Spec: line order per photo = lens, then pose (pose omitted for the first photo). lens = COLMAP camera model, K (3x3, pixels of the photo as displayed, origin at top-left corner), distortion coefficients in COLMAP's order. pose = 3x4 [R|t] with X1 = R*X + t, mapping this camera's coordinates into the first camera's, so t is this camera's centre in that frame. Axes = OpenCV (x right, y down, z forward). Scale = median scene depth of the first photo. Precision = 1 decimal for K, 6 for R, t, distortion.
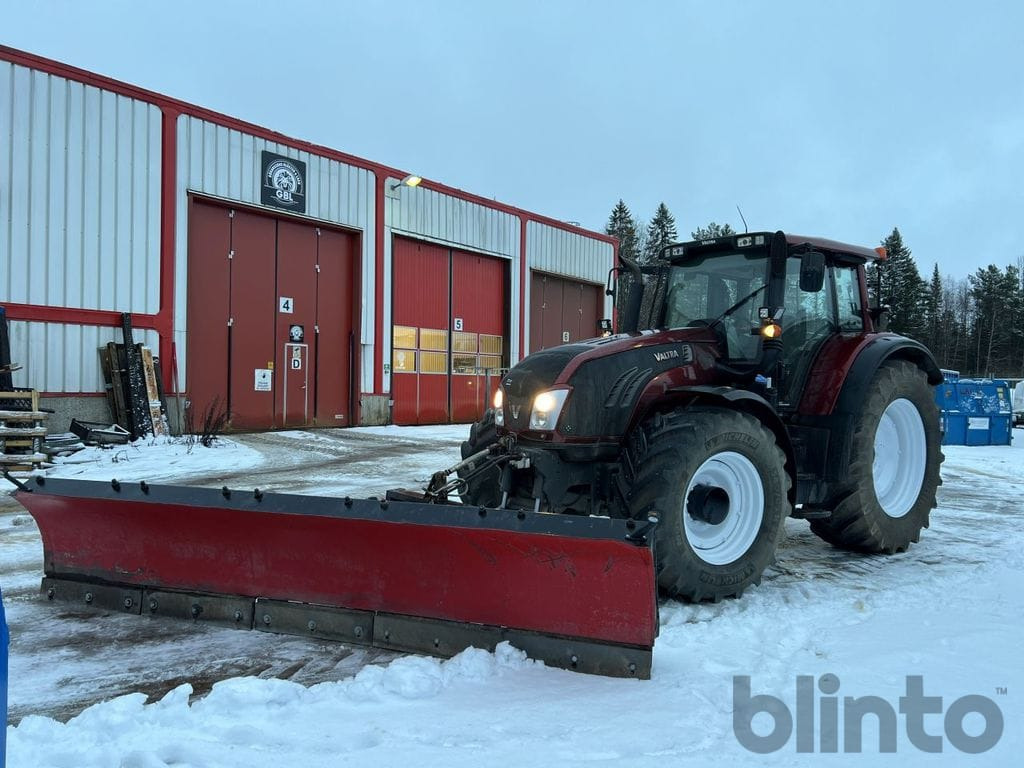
lens RADIAL K [[757.5, 0, 515.4], [0, 757.5, 390.2], [0, 0, 1]] dist [0.059909, -0.063374]
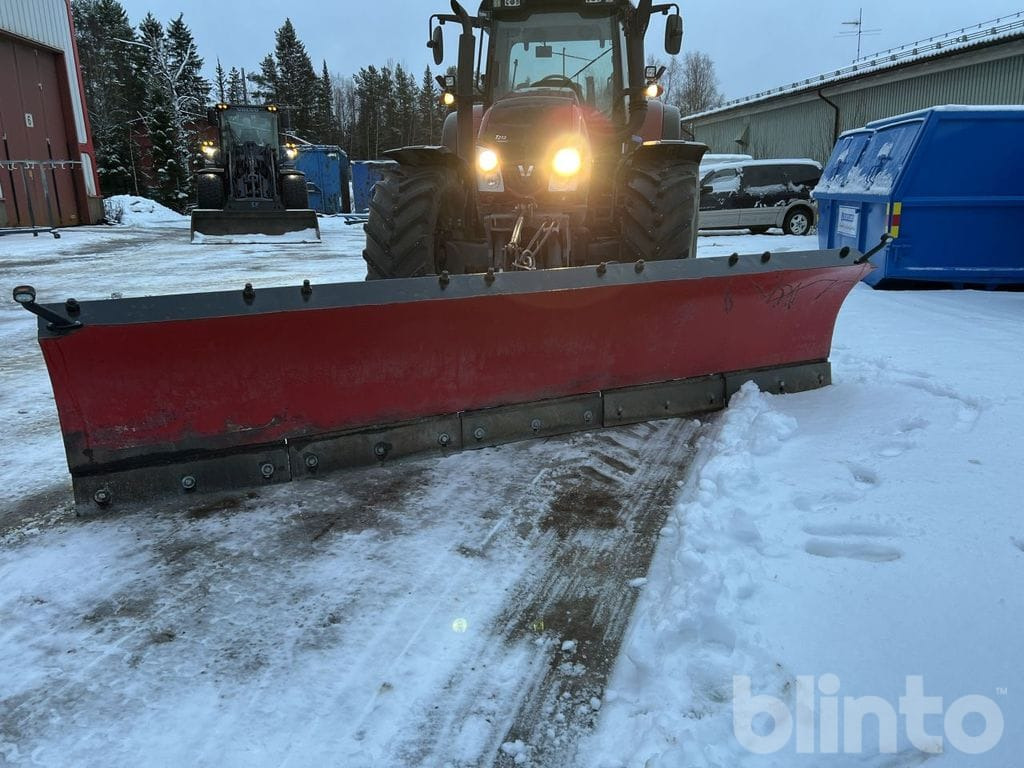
lens RADIAL K [[757.5, 0, 510.4], [0, 757.5, 379.0], [0, 0, 1]] dist [0.059909, -0.063374]
pose [[0.738378, -0.202434, 0.643287, -0.550255], [0.044446, 0.966418, 0.253102, 0.030488], [-0.672921, -0.158294, 0.722579, 0.283407]]
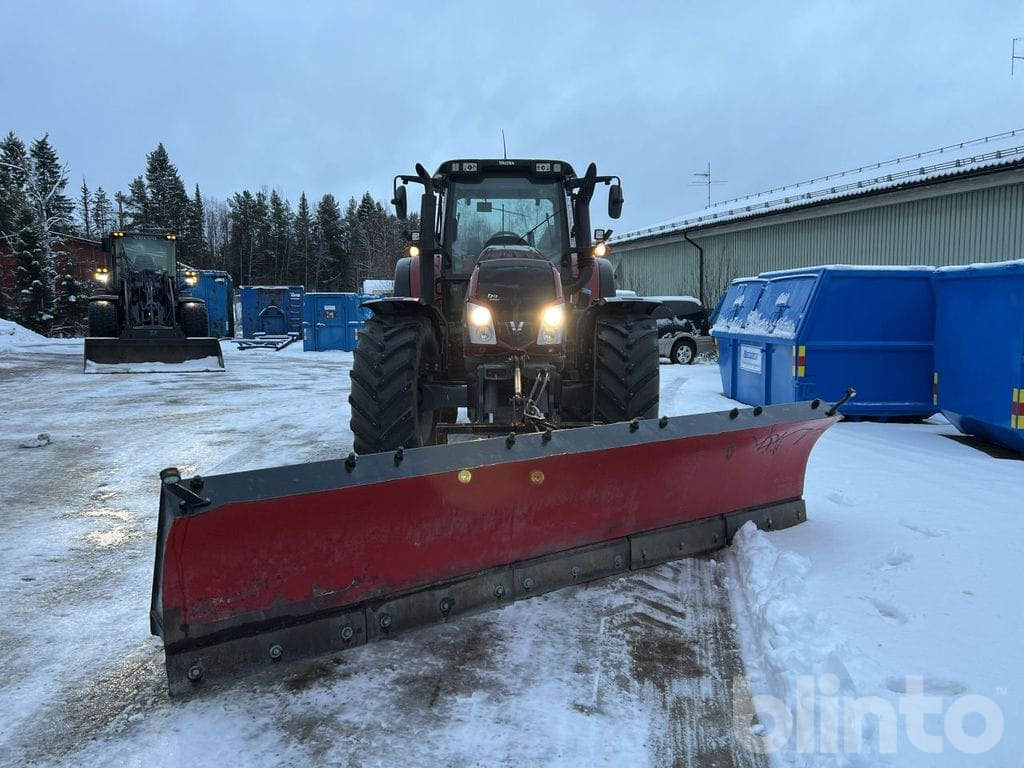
lens RADIAL K [[757.5, 0, 503.9], [0, 757.5, 389.7], [0, 0, 1]] dist [0.059909, -0.063374]
pose [[0.624770, -0.112860, 0.772609, -0.661350], [0.030456, 0.992268, 0.120319, -0.008654], [-0.780215, -0.051641, 0.623376, 0.351778]]
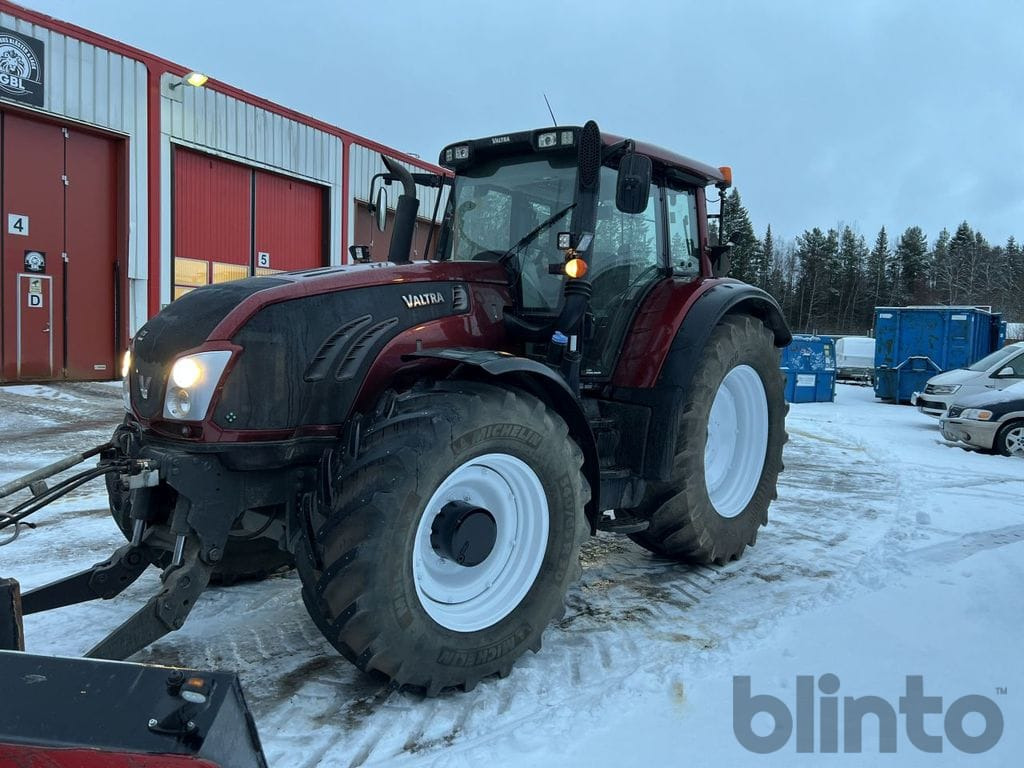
lens RADIAL K [[757.5, 0, 520.9], [0, 757.5, 392.9], [0, 0, 1]] dist [0.059909, -0.063374]
pose [[0.980996, 0.004184, 0.193984, 0.147857], [-0.018264, 0.997320, 0.070849, -0.012253], [-0.193168, -0.073045, 0.978443, 0.314879]]
